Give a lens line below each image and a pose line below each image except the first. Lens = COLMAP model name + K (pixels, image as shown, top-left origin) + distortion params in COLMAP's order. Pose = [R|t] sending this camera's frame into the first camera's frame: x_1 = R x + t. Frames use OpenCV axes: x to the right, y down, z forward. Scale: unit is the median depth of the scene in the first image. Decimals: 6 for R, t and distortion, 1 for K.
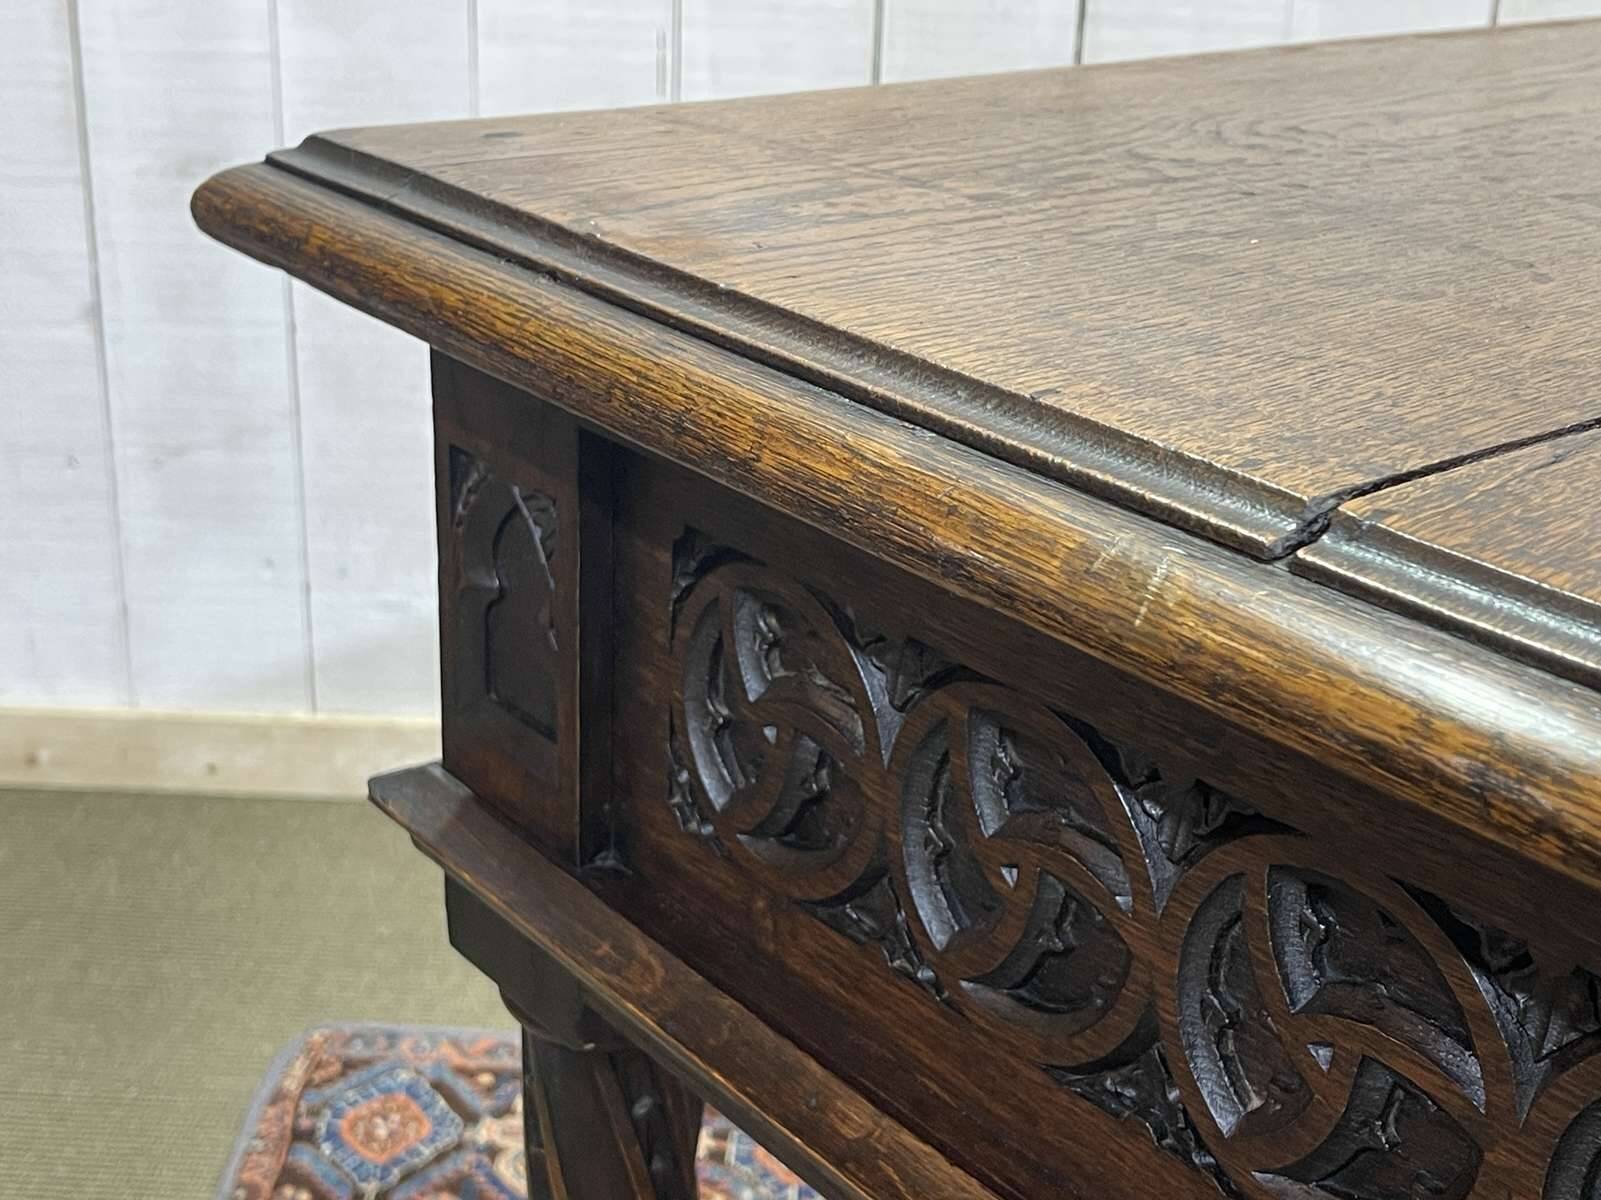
lens RADIAL K [[2267.2, 0, 800.8], [0, 2267.2, 614.9], [0, 0, 1]] dist [0.066177, 0.000000]
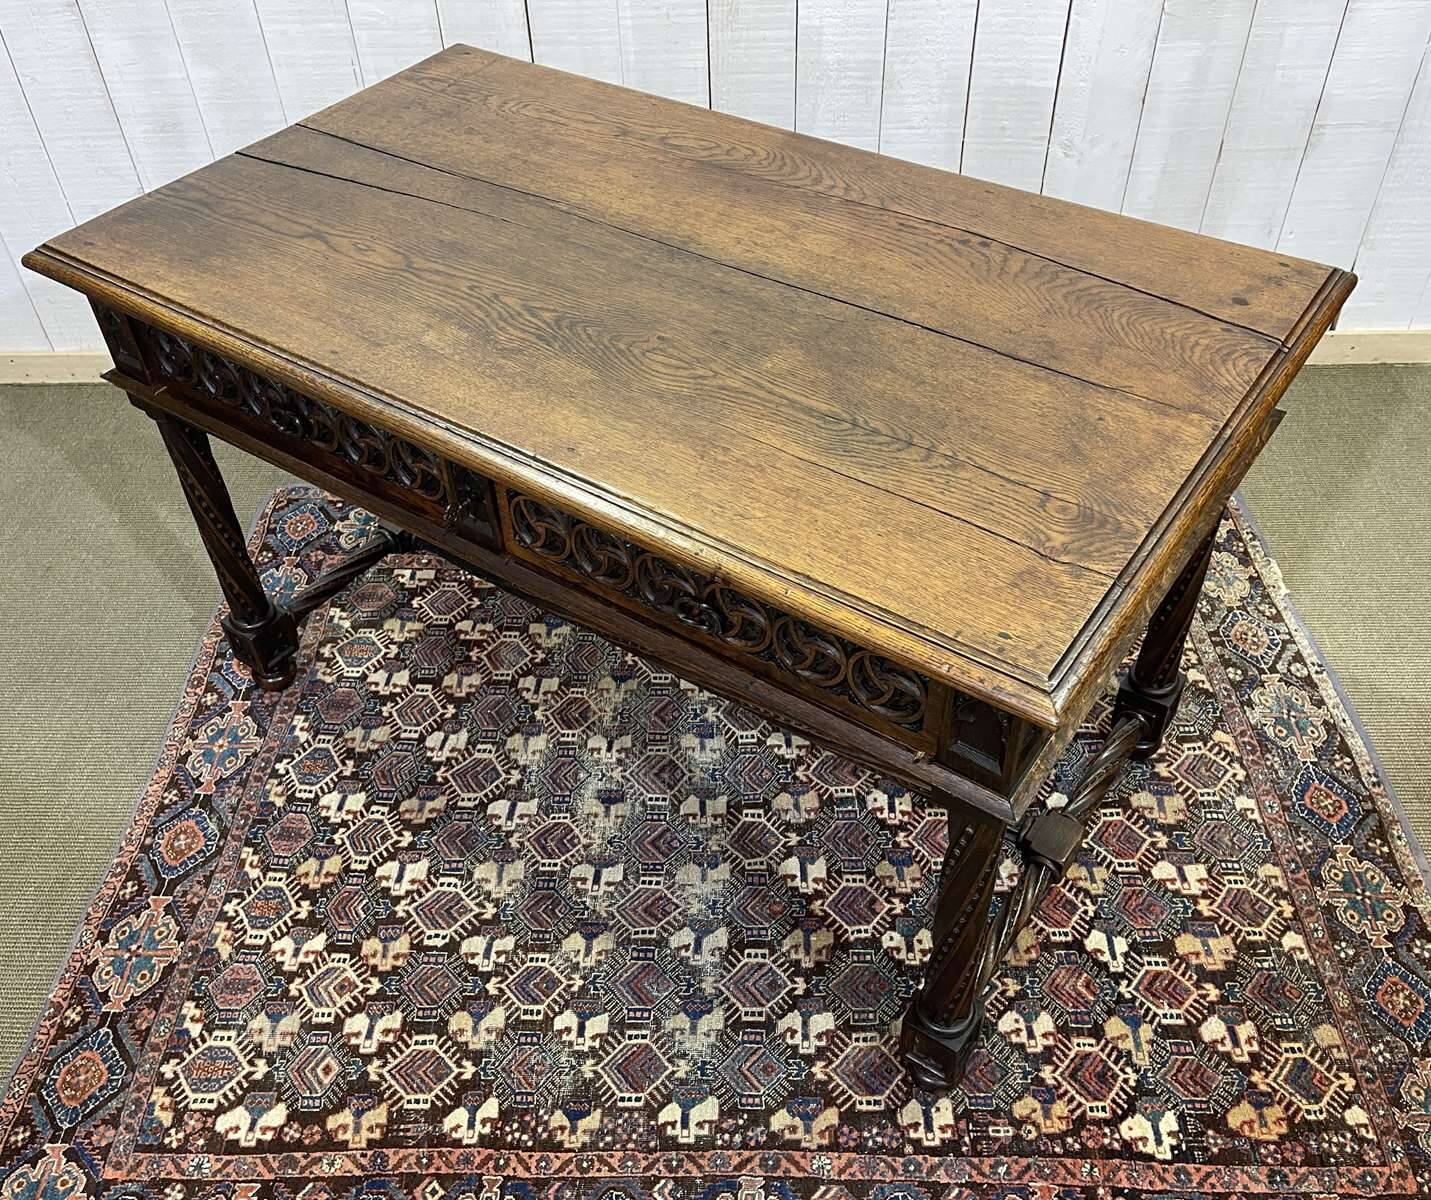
lens RADIAL K [[1301.5, 0, 714.2], [0, 1301.5, 601.8], [0, 0, 1]] dist [0.029849, 0.000000]
pose [[0.997851, -0.050854, -0.041330, 0.379954], [0.062666, 0.924958, 0.374868, -0.253216], [0.019165, -0.376652, 0.926156, -0.490887]]
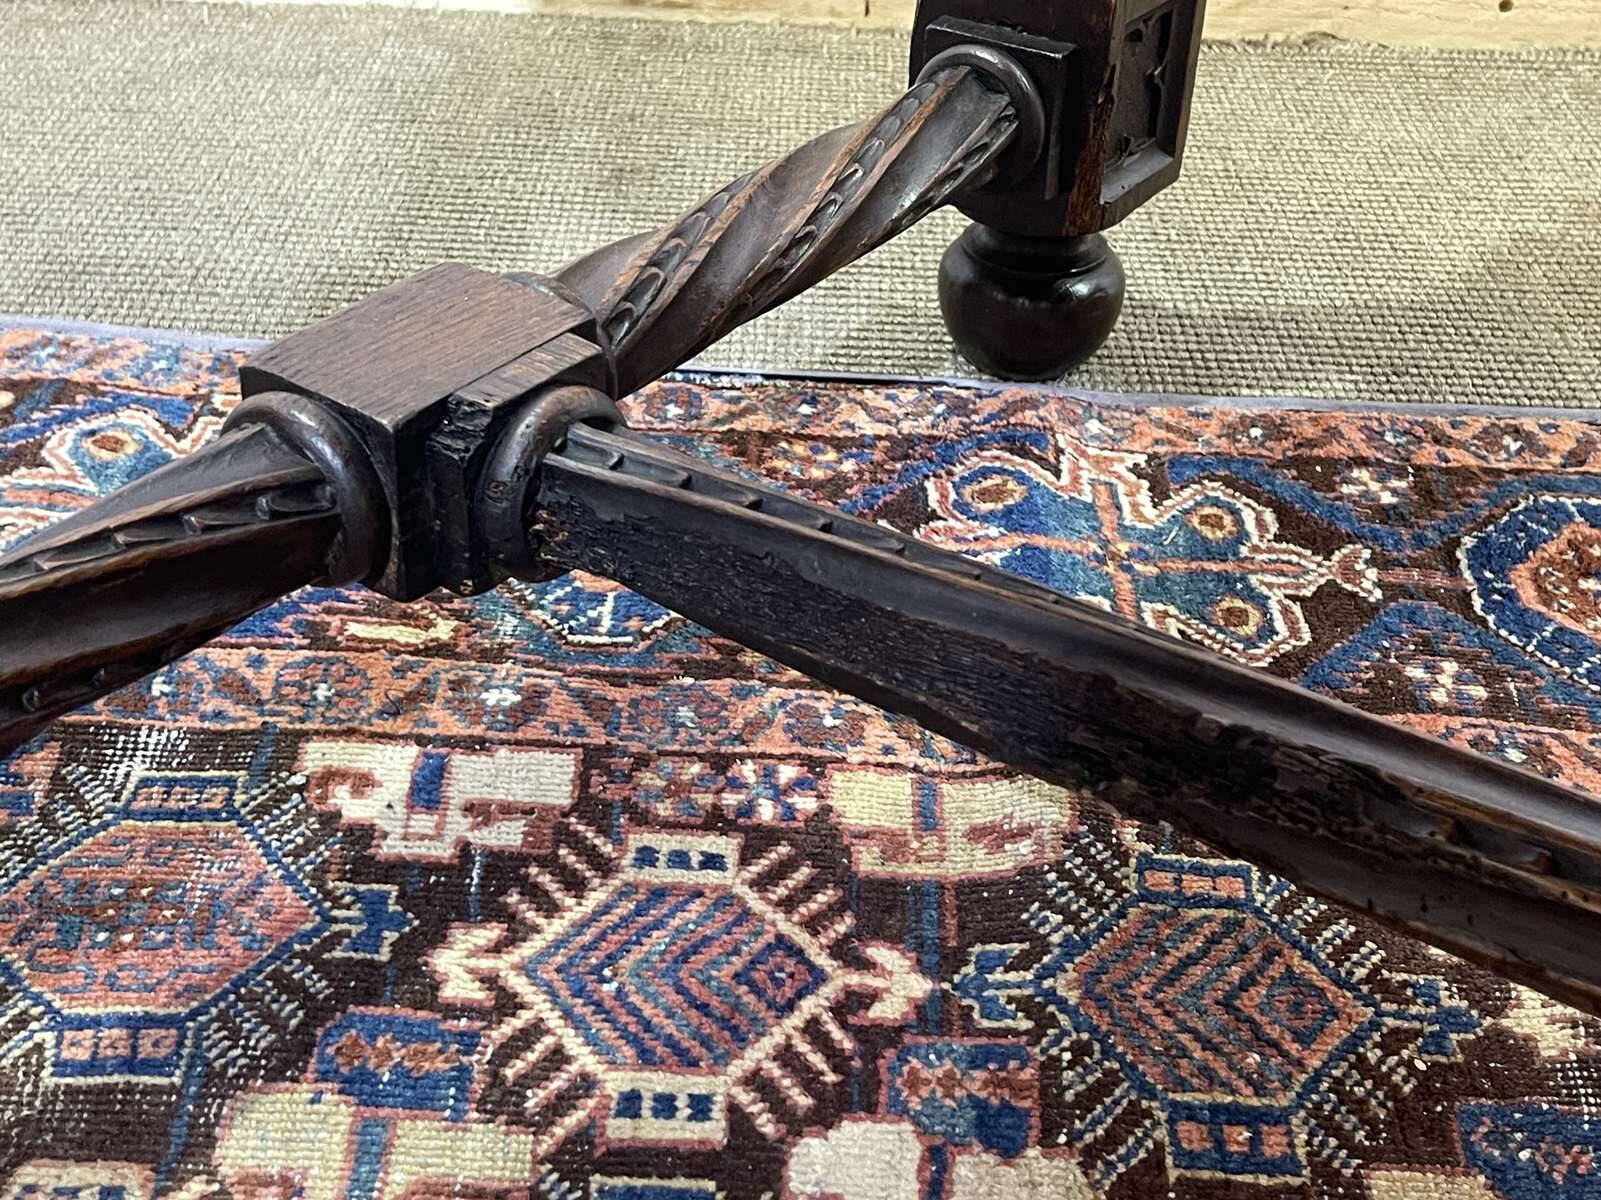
lens RADIAL K [[2108.0, 0, 786.9], [0, 2108.0, 625.0], [0, 0, 1]] dist [0.100934, 0.000000]
pose [[0.999886, -0.004980, 0.014224, 0.025297], [0.001782, 0.976270, 0.216551, 0.158849], [-0.014965, -0.216501, 0.976168, 0.564239]]
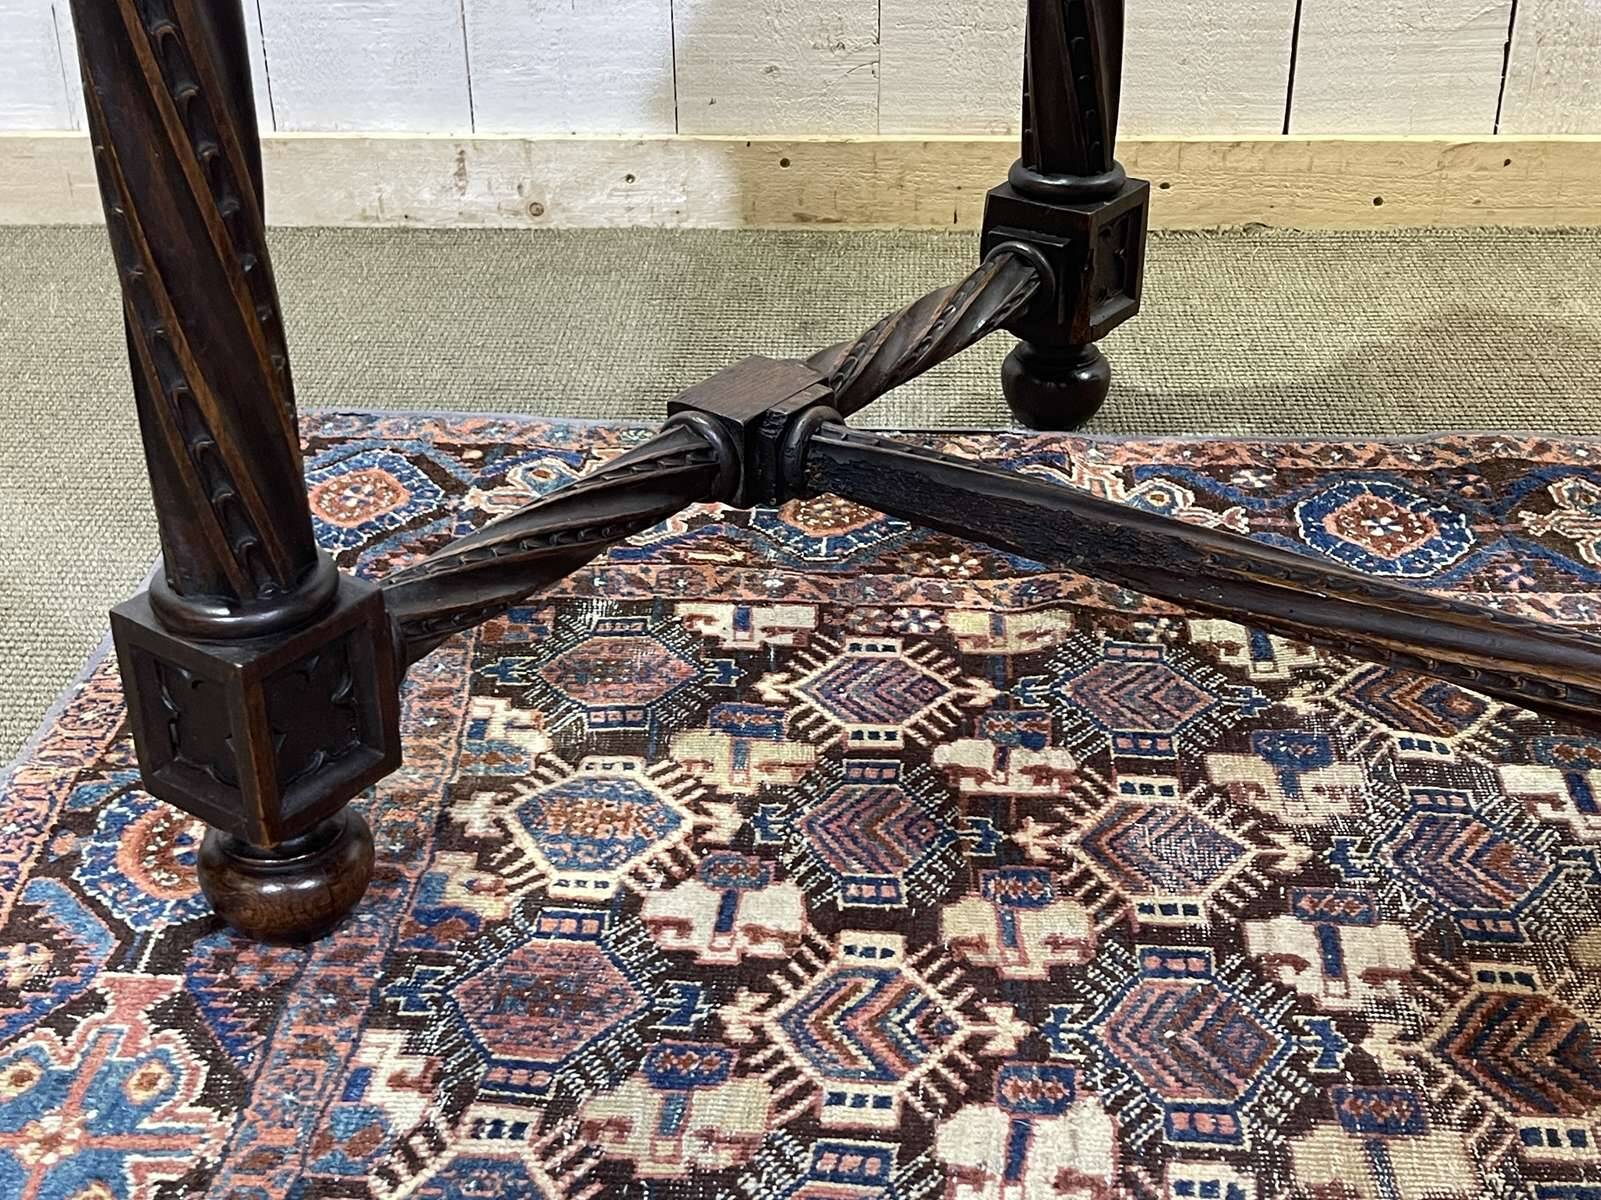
lens RADIAL K [[2108.0, 0, 775.6], [0, 2108.0, 596.5], [0, 0, 1]] dist [0.100934, 0.000000]
pose [[0.998921, -0.027998, -0.037048, 0.006260], [0.032201, 0.992469, 0.118188, 0.172894], [0.033460, -0.119254, 0.992300, 0.201871]]
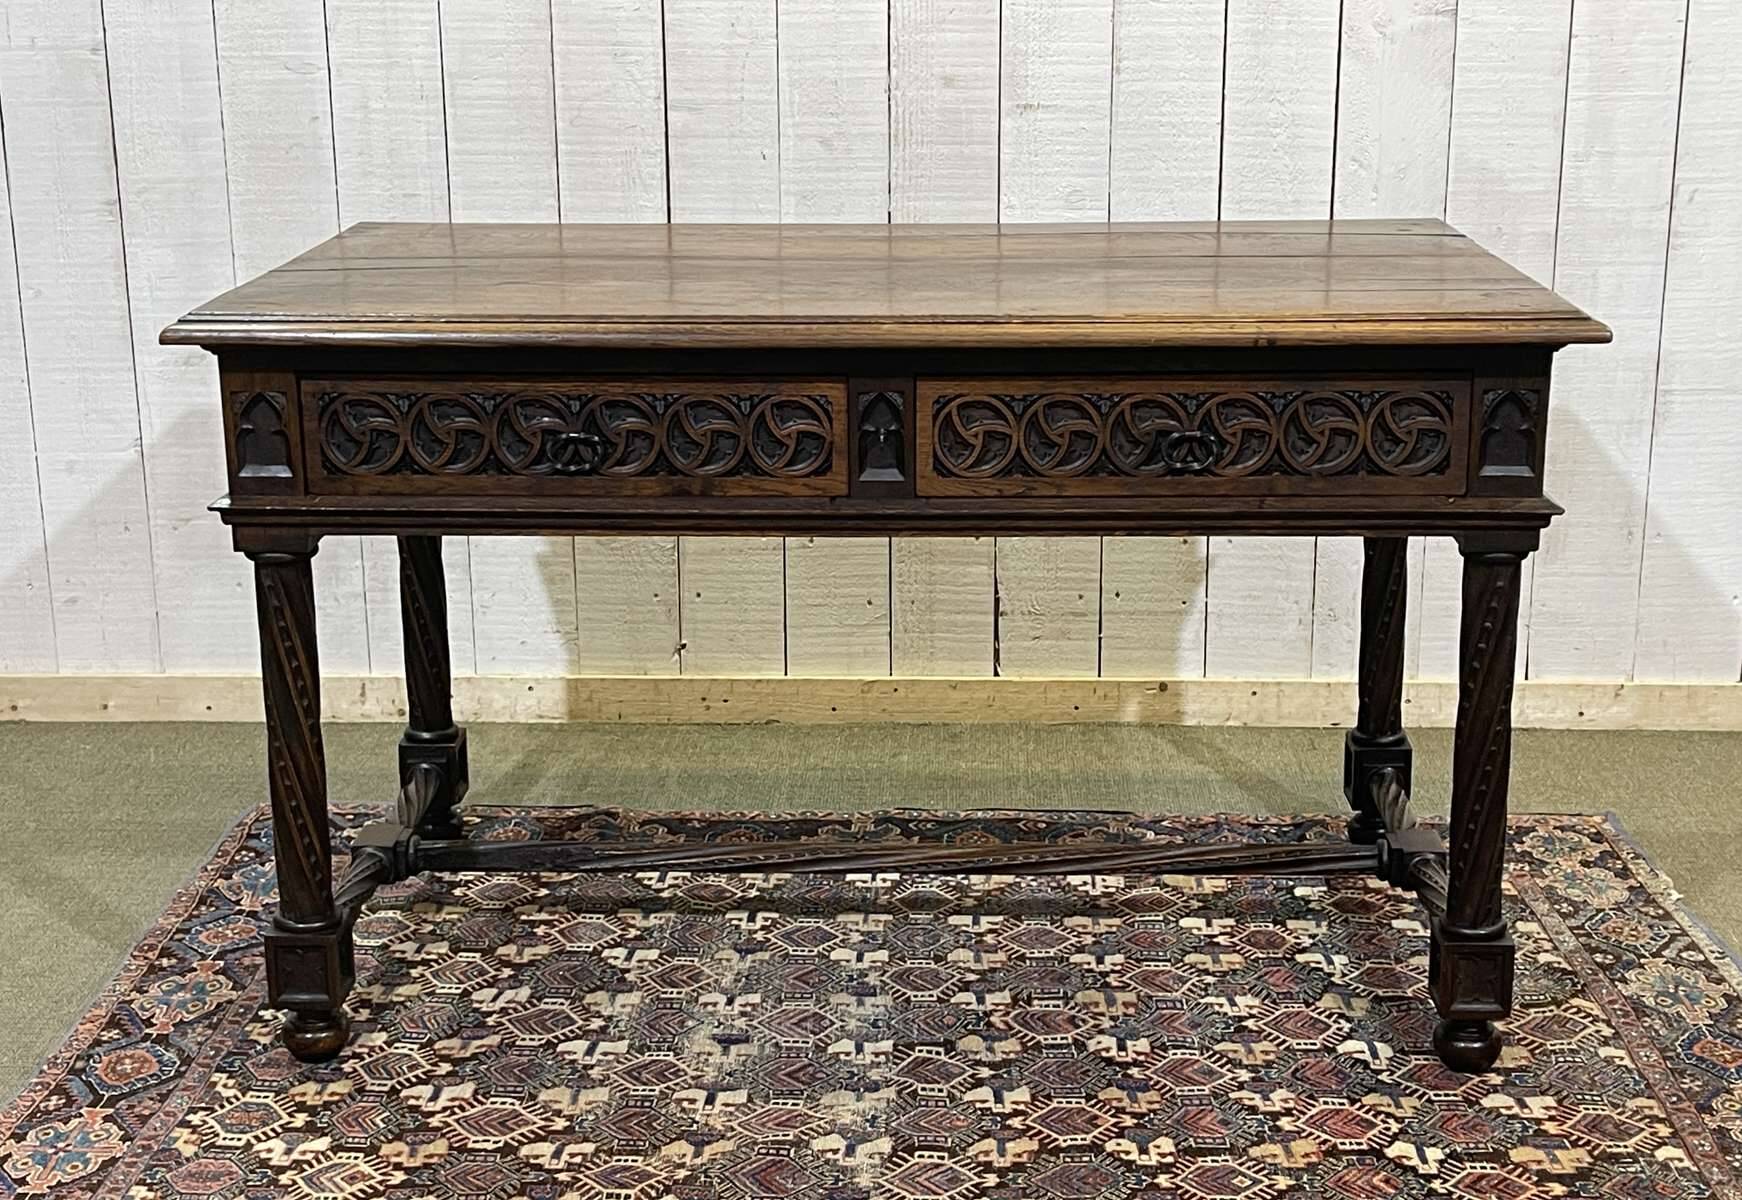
lens RADIAL K [[2558.7, 0, 889.1], [0, 2558.7, 665.0], [0, 0, 1]] dist [0.055138, 0.000000]
pose [[0.999251, -0.036843, -0.011873, 0.357927], [0.035515, 0.994617, -0.097339, 0.315349], [0.015395, 0.096844, 0.995180, -1.194335]]
